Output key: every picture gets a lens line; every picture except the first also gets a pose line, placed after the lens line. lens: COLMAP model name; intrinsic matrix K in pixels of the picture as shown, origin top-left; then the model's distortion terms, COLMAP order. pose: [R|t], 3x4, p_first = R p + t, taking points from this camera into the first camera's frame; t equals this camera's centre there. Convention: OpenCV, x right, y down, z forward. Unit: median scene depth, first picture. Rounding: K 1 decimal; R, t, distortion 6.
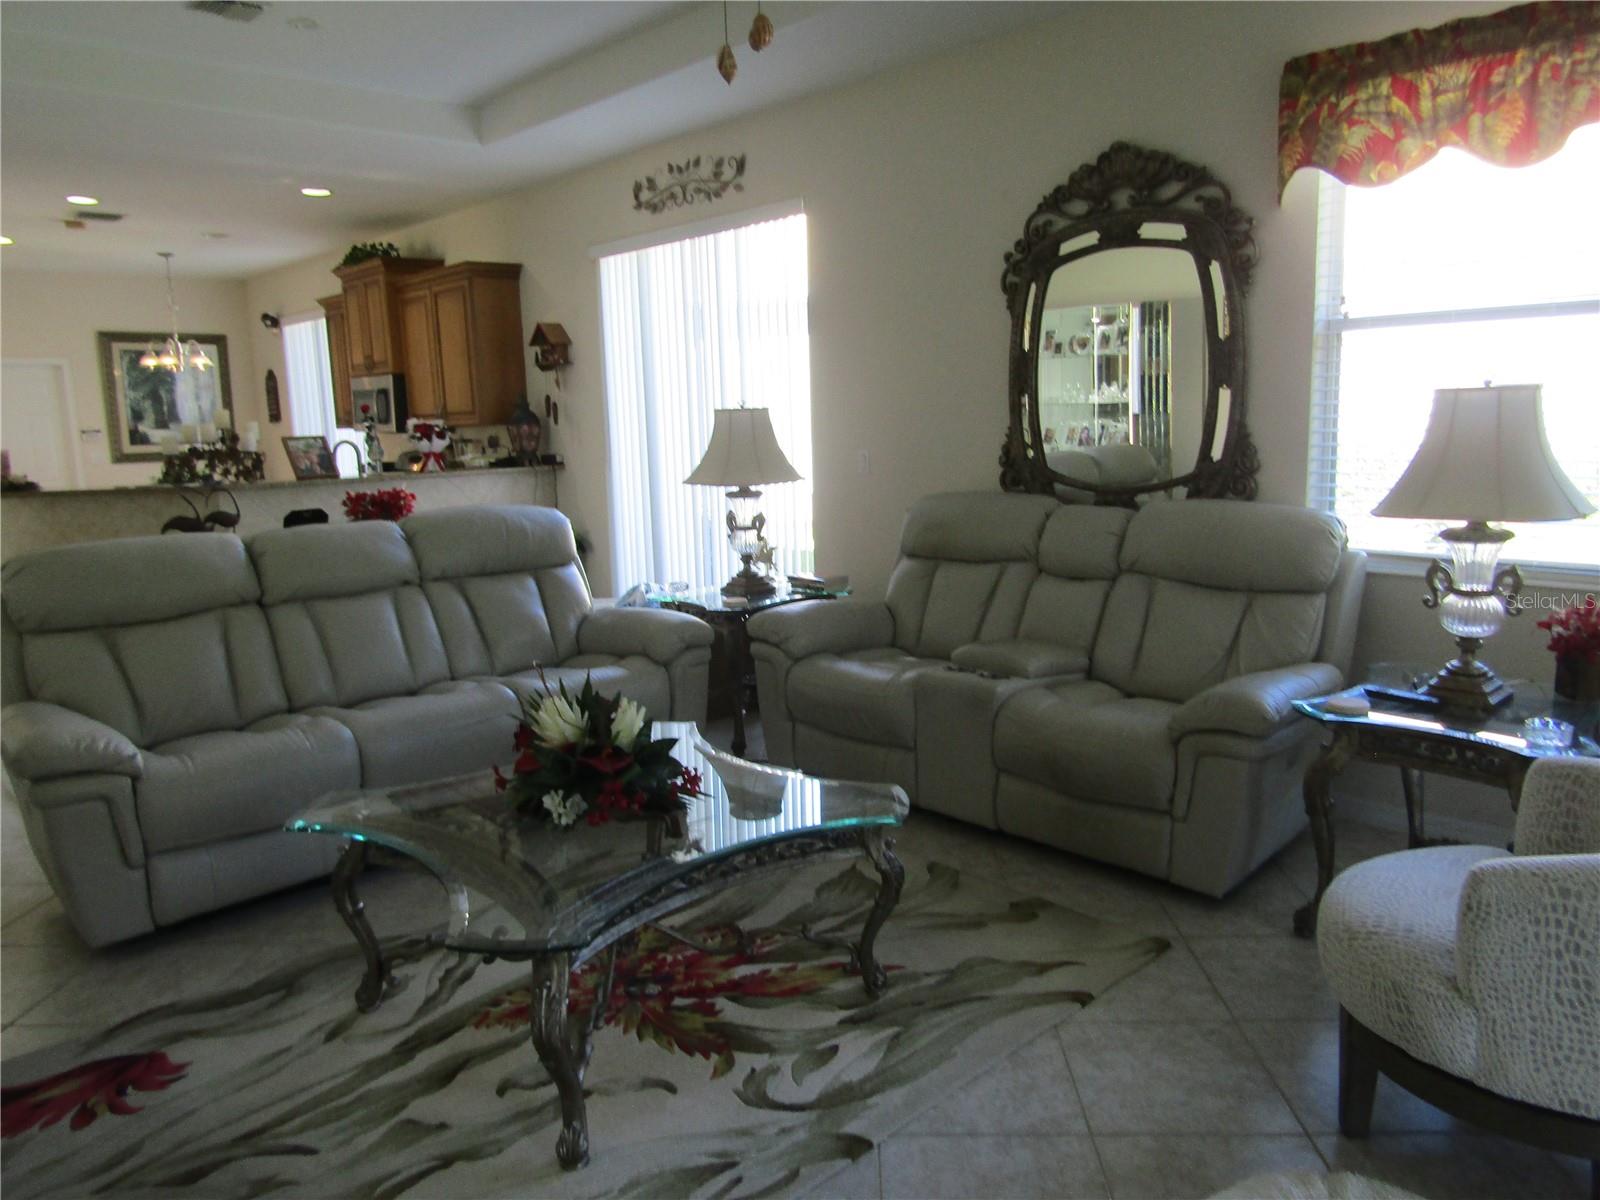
lens RADIAL K [[1134.2, 0, 812.2], [0, 1134.2, 602.6], [0, 0, 1]] dist [-0.009648, -0.000821]
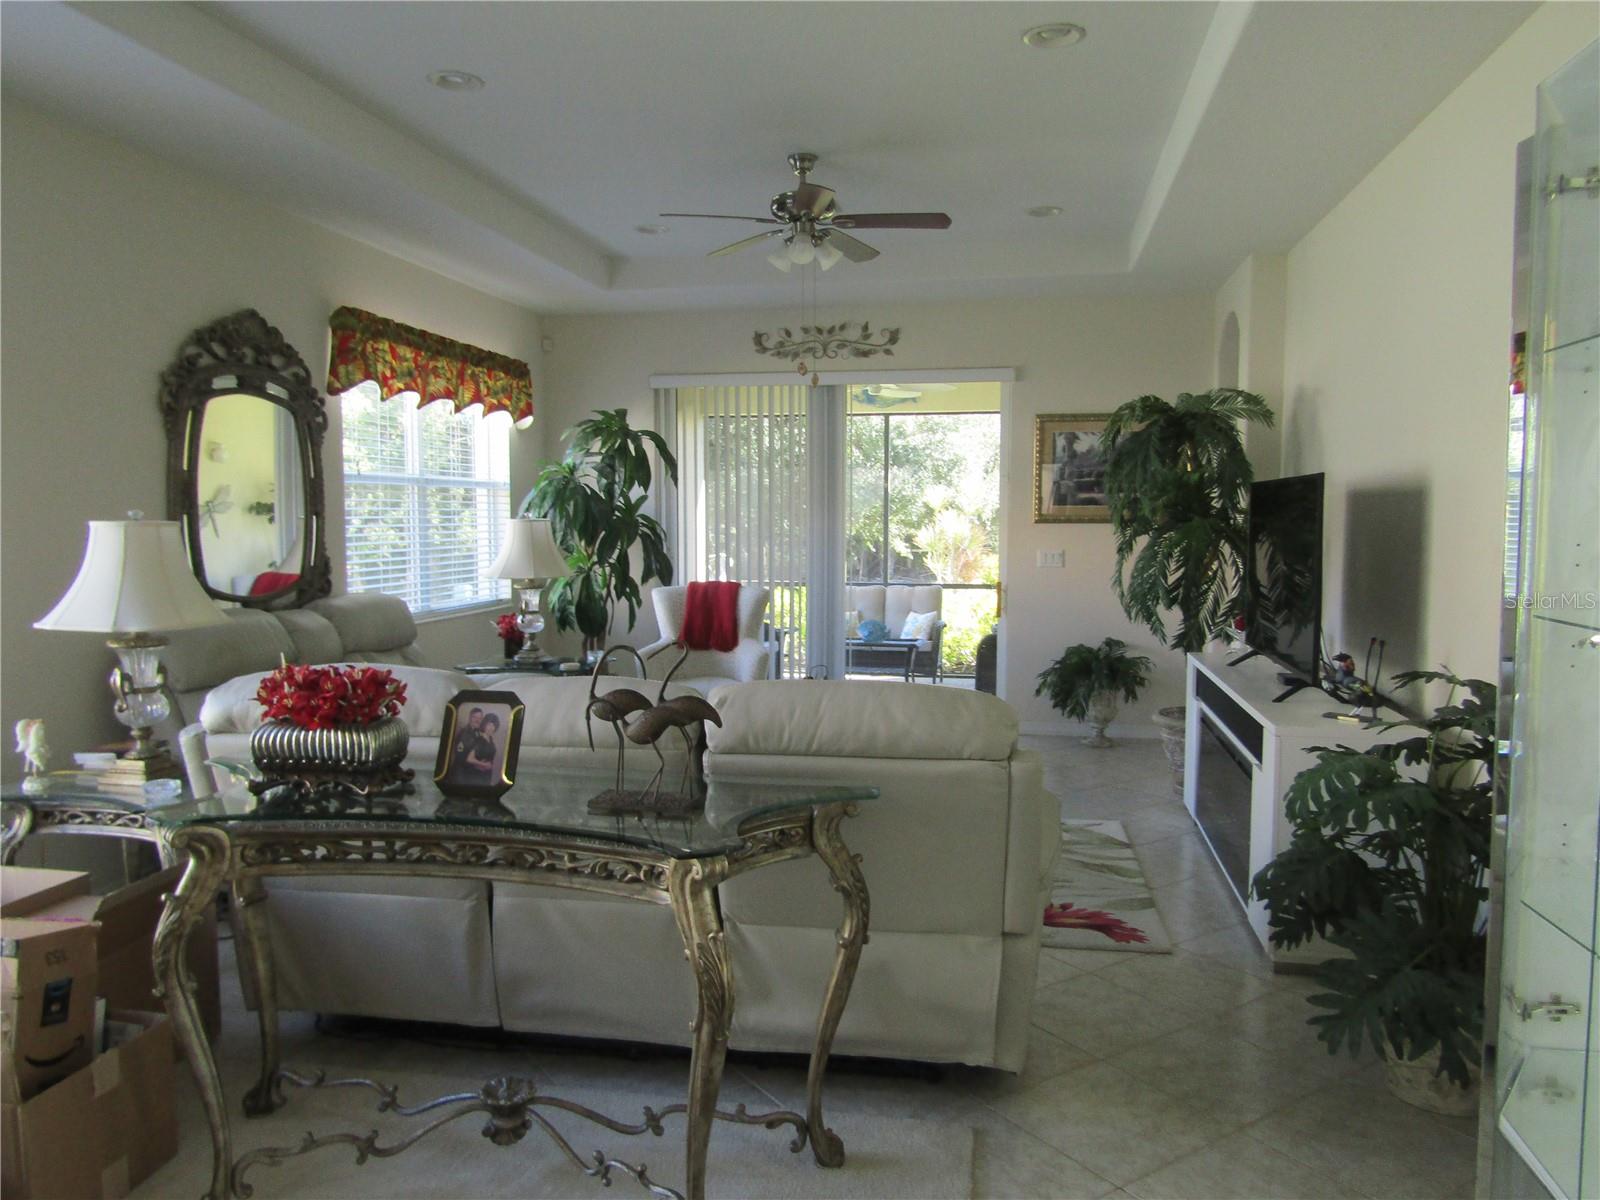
lens RADIAL K [[1134.2, 0, 812.2], [0, 1134.2, 602.6], [0, 0, 1]] dist [-0.009648, -0.000821]
pose [[-0.598335, -0.031788, 0.800615, -1.065804], [0.155085, 0.975723, 0.154642, -0.200874], [-0.786094, 0.216691, -0.578879, 1.314213]]
